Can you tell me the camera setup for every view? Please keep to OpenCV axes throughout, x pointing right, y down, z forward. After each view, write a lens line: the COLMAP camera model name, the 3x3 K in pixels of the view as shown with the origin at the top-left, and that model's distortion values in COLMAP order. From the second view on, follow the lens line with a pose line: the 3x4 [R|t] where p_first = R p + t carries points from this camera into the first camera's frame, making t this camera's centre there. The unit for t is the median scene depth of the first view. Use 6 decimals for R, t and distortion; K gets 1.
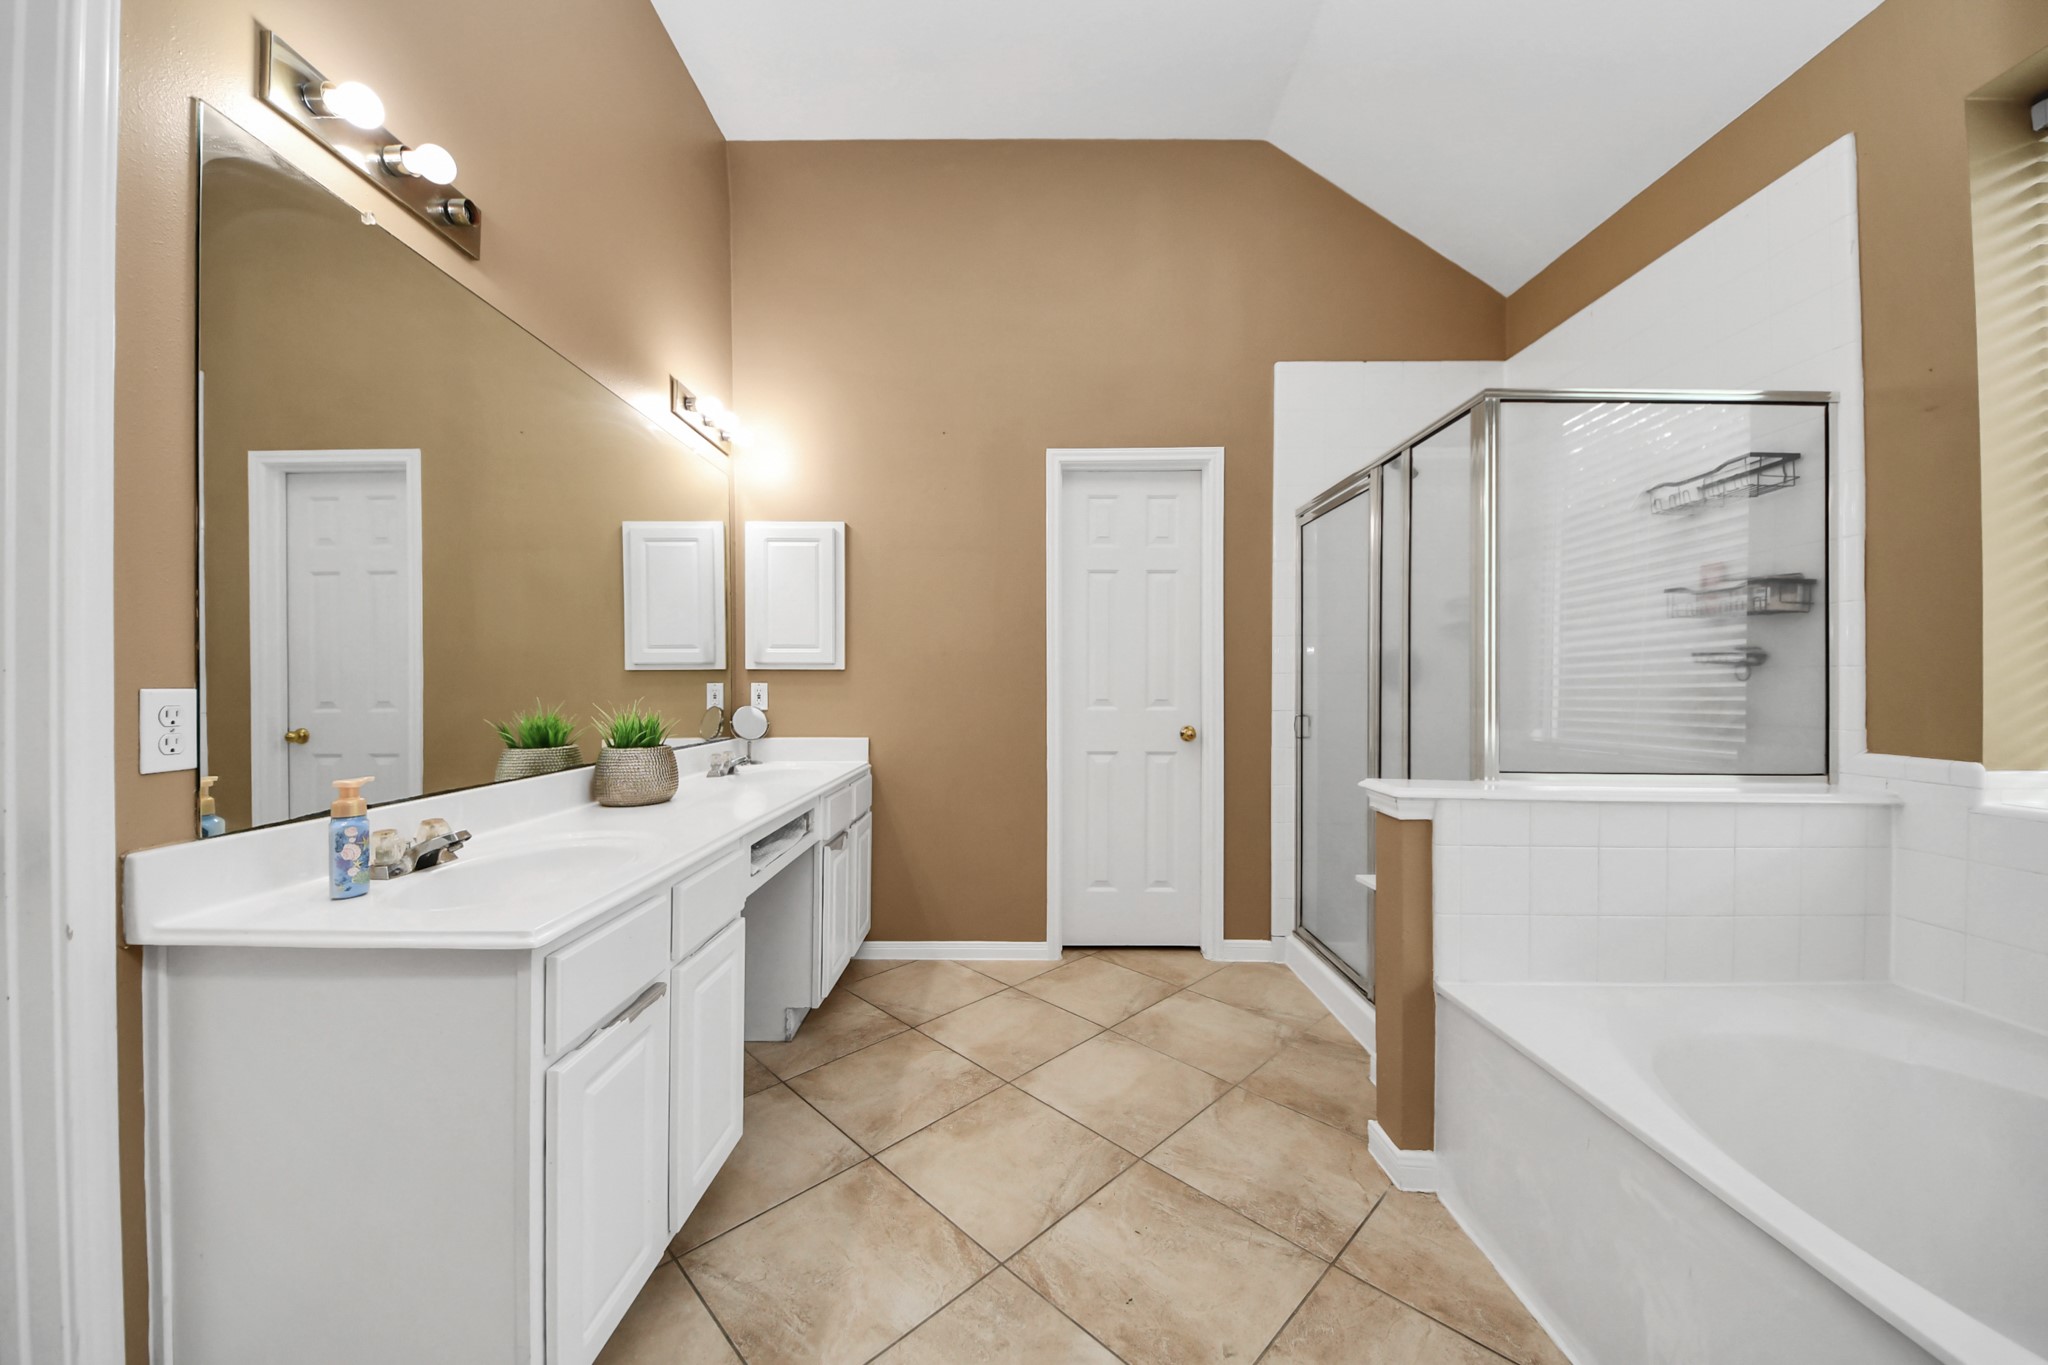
lens RADIAL K [[729.1, 0, 1019.2], [0, 729.1, 676.6], [0, 0, 1]] dist [0.014198, -0.010602]
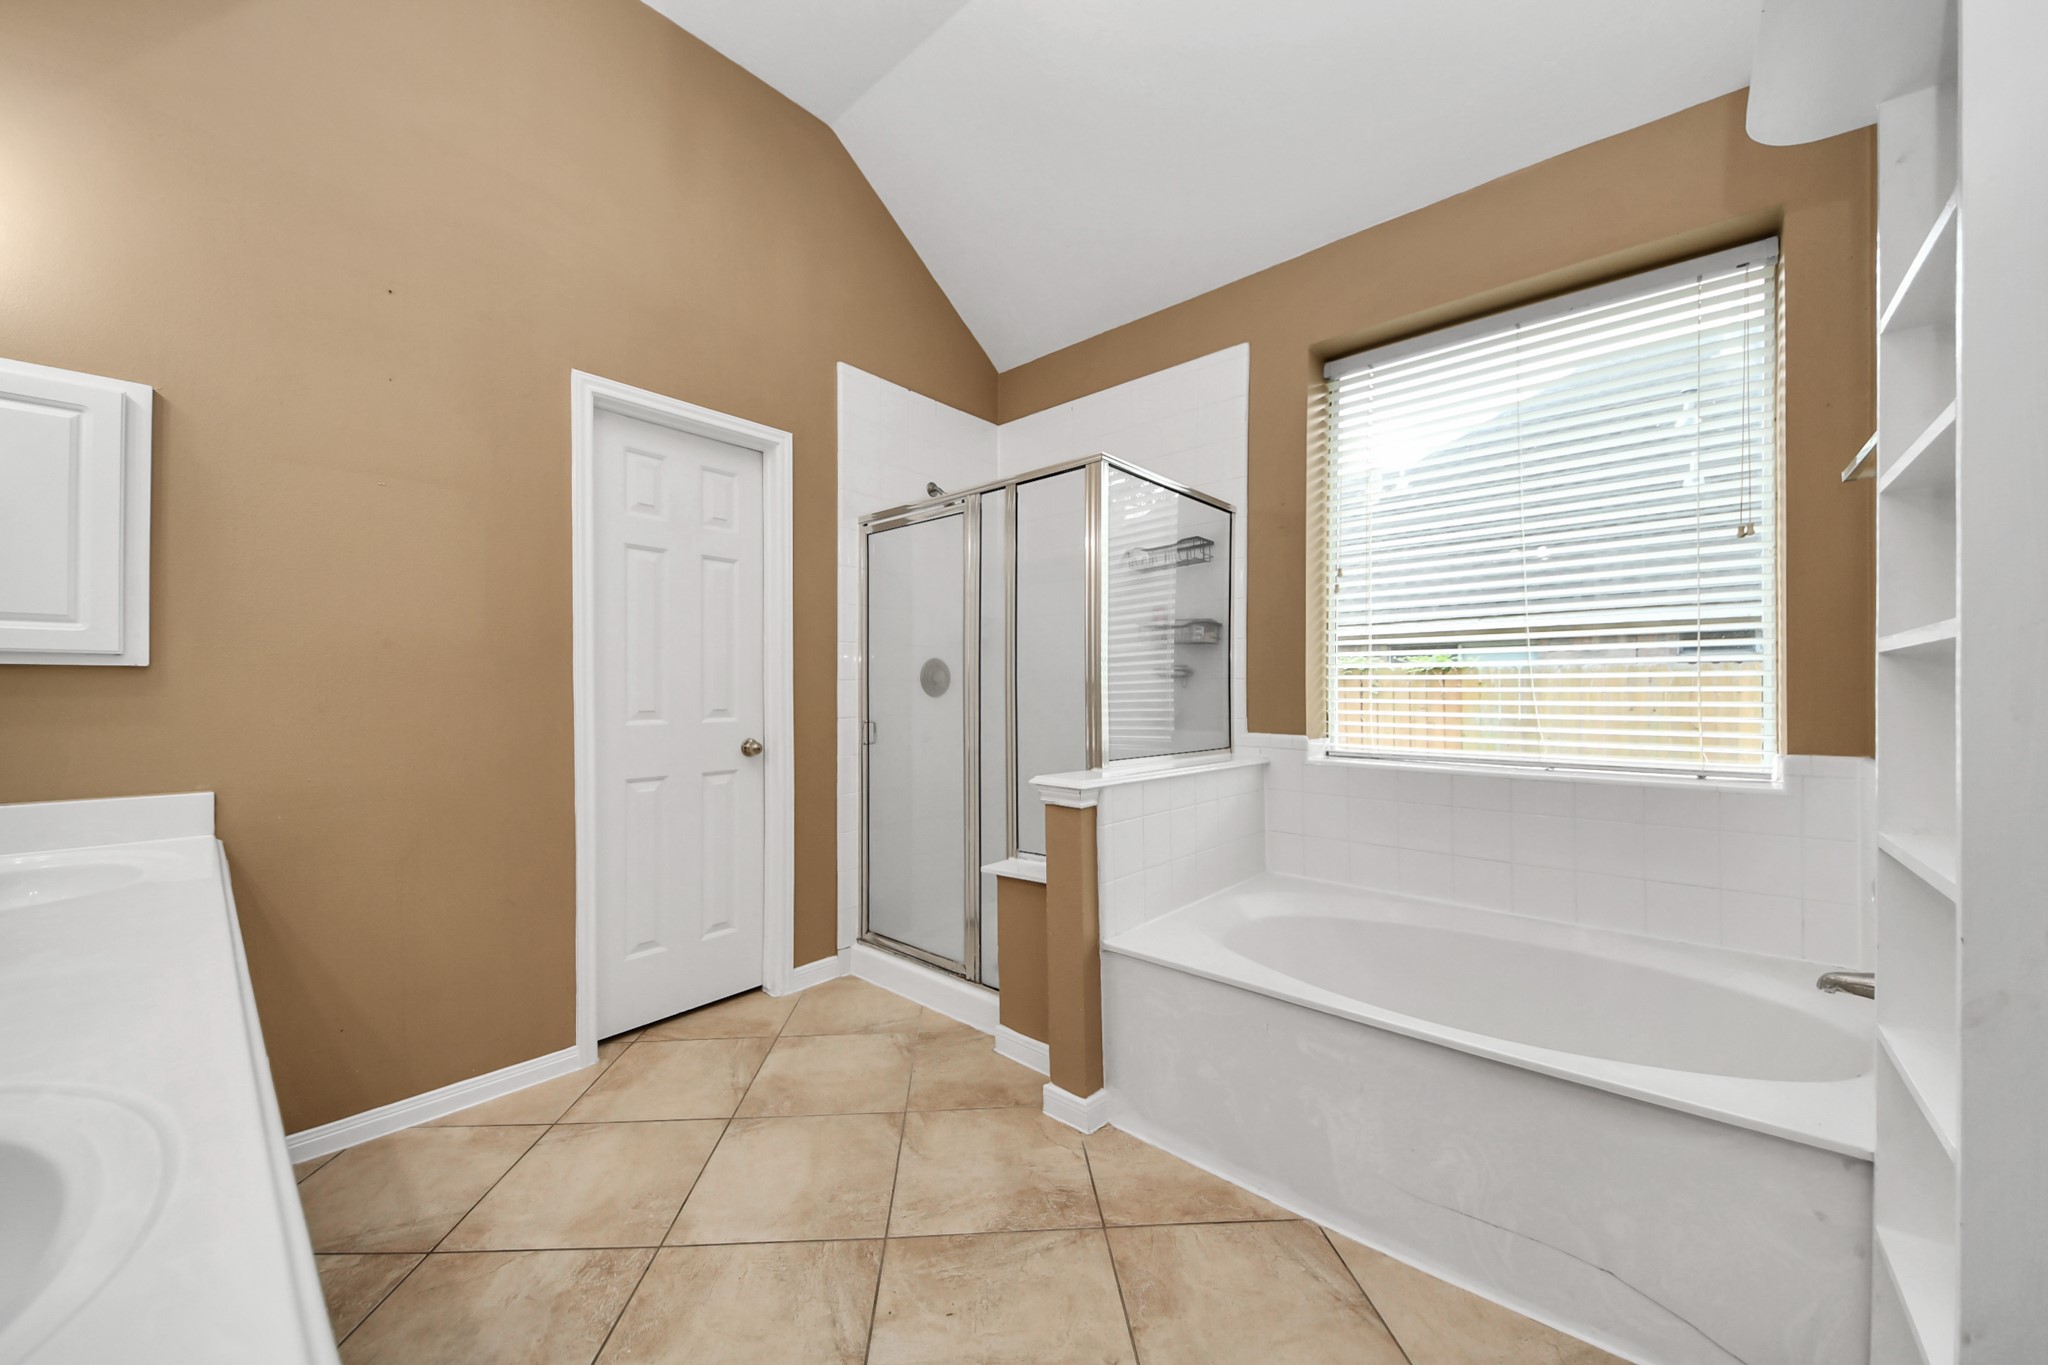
lens RADIAL K [[729.1, 0, 1029.4], [0, 729.1, 683.0], [0, 0, 1]] dist [0.014198, -0.010602]
pose [[0.660106, 0.007558, 0.751134, -0.307479], [-0.005962, 0.999971, -0.004822, 0.003288], [-0.751149, -0.001295, 0.660132, 0.244337]]
